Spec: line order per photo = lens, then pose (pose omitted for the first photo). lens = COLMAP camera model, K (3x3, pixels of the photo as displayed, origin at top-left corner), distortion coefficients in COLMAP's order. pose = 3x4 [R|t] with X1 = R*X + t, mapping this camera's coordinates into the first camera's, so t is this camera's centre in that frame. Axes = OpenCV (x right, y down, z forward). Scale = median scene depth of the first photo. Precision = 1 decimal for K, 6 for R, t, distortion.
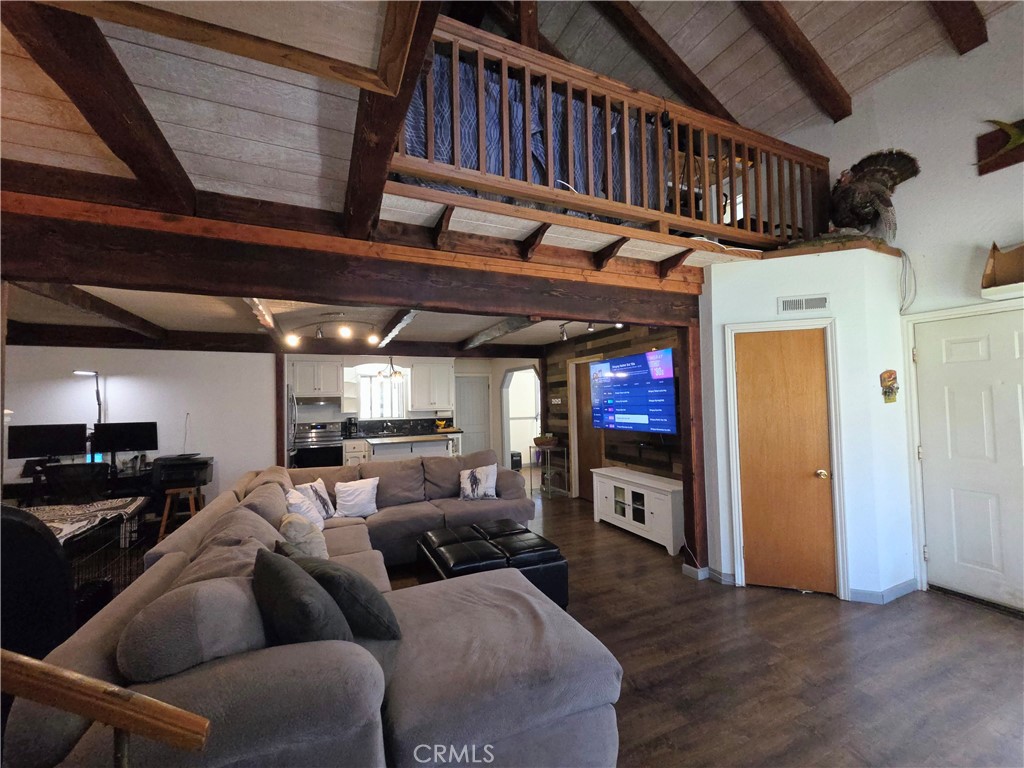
lens RADIAL K [[419.3, 0, 509.2], [0, 419.3, 385.8], [0, 0, 1]] dist [0.000990, -0.000021]
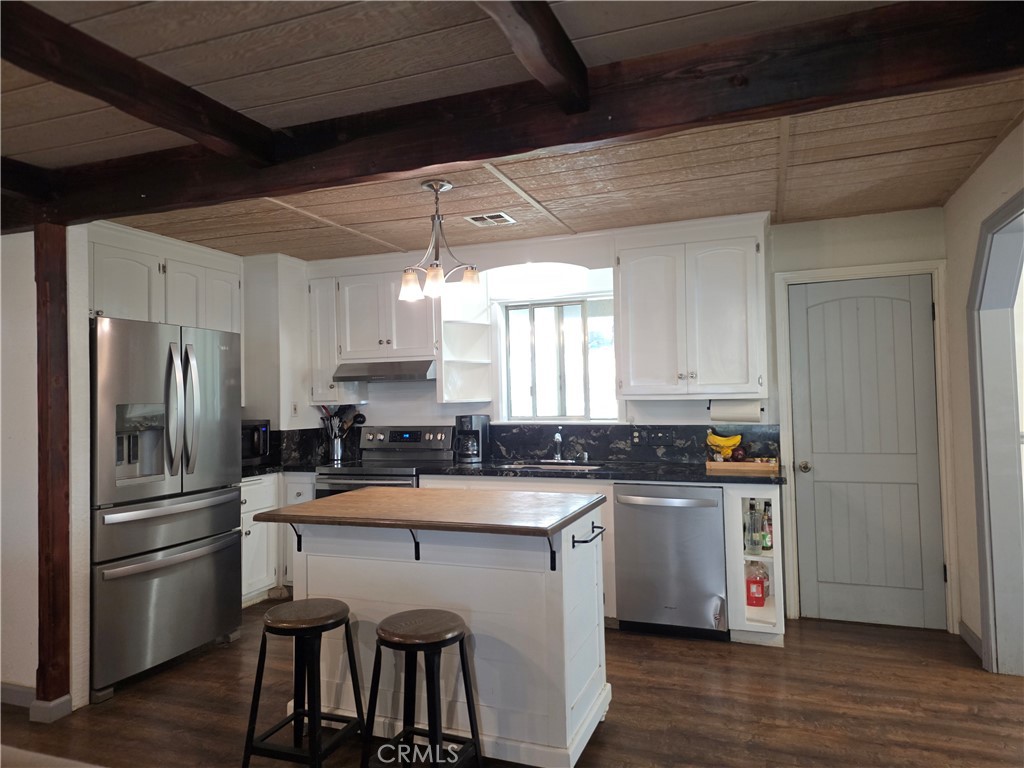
lens RADIAL K [[671.8, 0, 510.7], [0, 671.8, 380.8], [0, 0, 1]] dist [0.068449, -0.065318]
pose [[0.700109, -0.008161, -0.713989, 0.139733], [0.028740, 0.999446, 0.016758, 0.059452], [0.713457, -0.032252, 0.699956, 1.012013]]
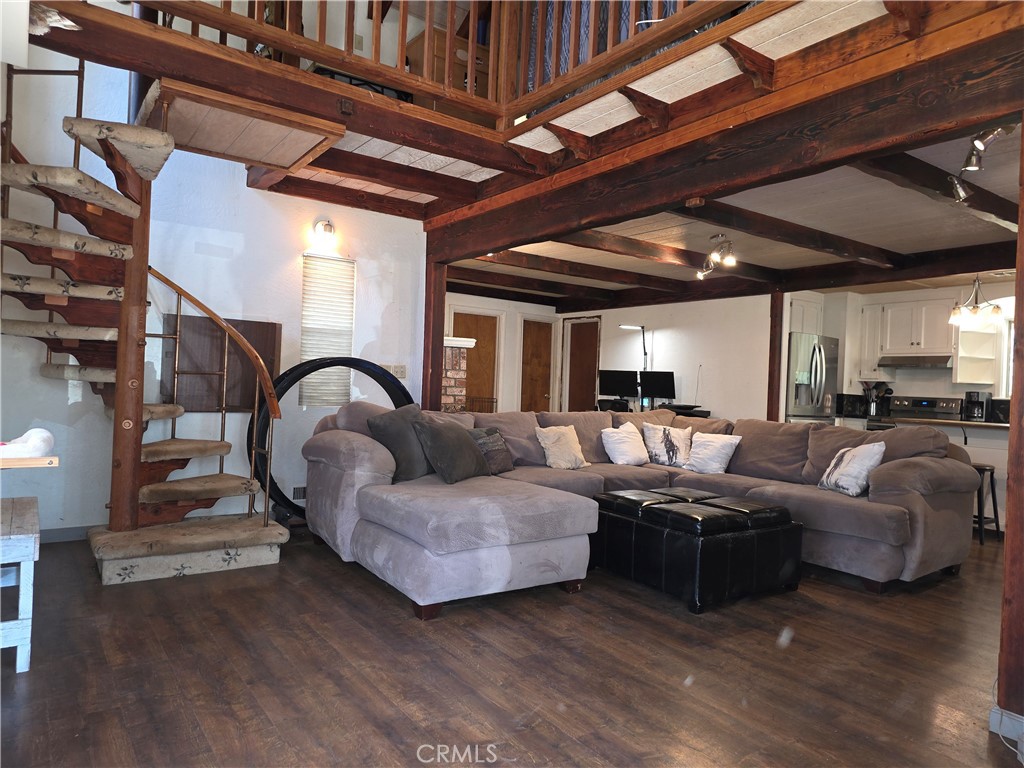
lens RADIAL K [[678.5, 0, 520.8], [0, 678.5, 385.5], [0, 0, 1]] dist [0.059393, -0.044138]
pose [[0.196990, 0.029014, -0.979976, 0.751303], [-0.014353, 0.999540, 0.026709, 0.083673], [0.980301, 0.008804, 0.197315, 0.305226]]
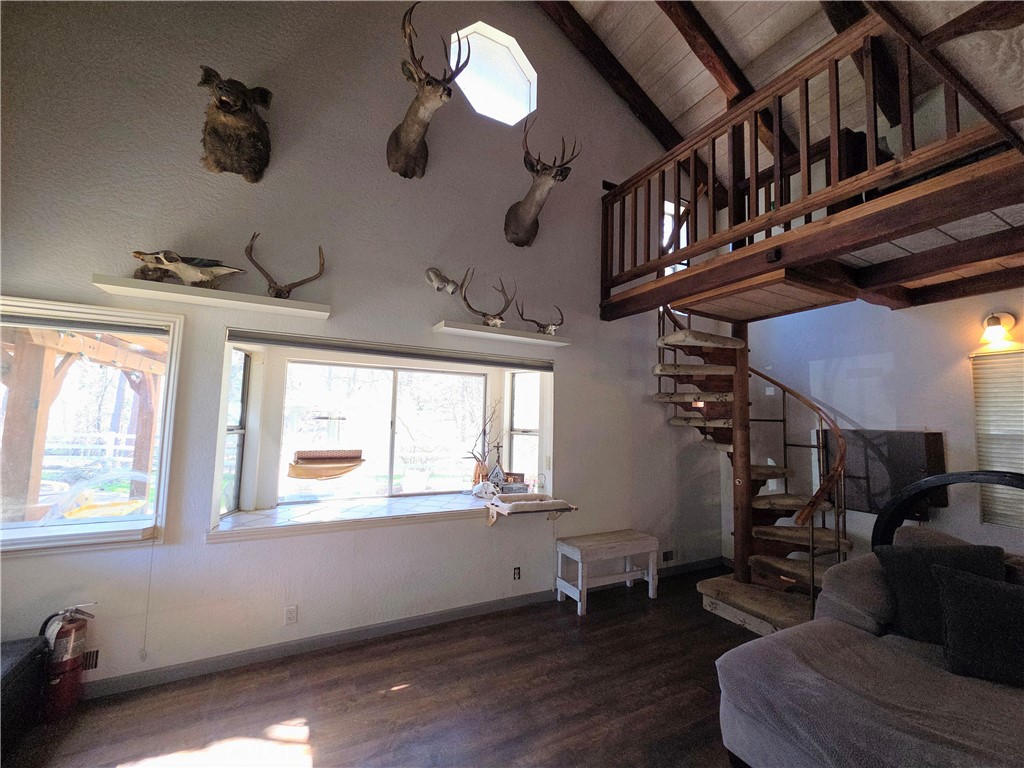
lens RADIAL K [[419.3, 0, 509.2], [0, 419.3, 385.8], [0, 0, 1]] dist [0.000990, -0.000021]
pose [[-0.998271, -0.009866, -0.057946, 0.323921], [-0.003472, 0.993988, -0.109430, 0.022424], [0.058677, -0.109039, -0.992304, 0.758417]]
